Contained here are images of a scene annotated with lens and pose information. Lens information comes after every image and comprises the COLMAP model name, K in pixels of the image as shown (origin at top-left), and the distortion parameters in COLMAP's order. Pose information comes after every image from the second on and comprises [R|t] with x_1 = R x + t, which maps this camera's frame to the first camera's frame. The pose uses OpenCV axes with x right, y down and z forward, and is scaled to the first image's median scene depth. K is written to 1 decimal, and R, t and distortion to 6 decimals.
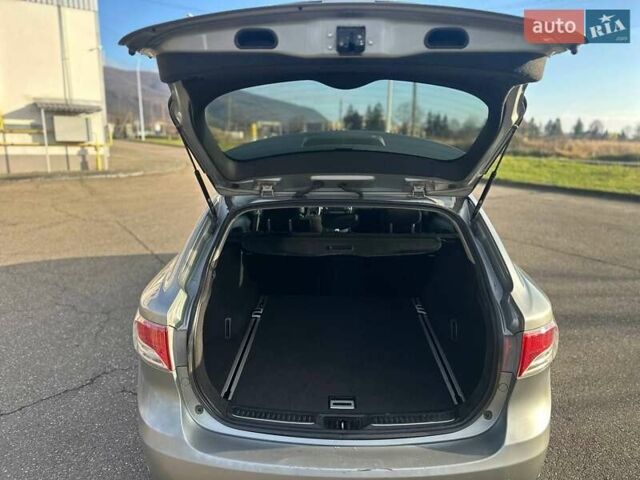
lens RADIAL K [[450.4, 0, 319.7], [0, 450.4, 245.9], [0, 0, 1]] dist [0.094877, -0.136317]
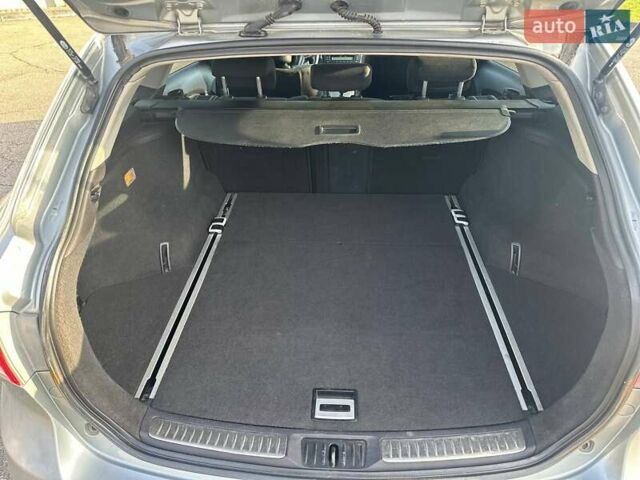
lens RADIAL K [[450.4, 0, 319.7], [0, 450.4, 245.9], [0, 0, 1]] dist [0.094877, -0.136317]
pose [[0.999737, -0.002535, -0.022800, 0.039789], [0.009644, 0.948226, 0.317450, -0.046482], [0.020814, -0.317587, 0.948001, 0.447616]]
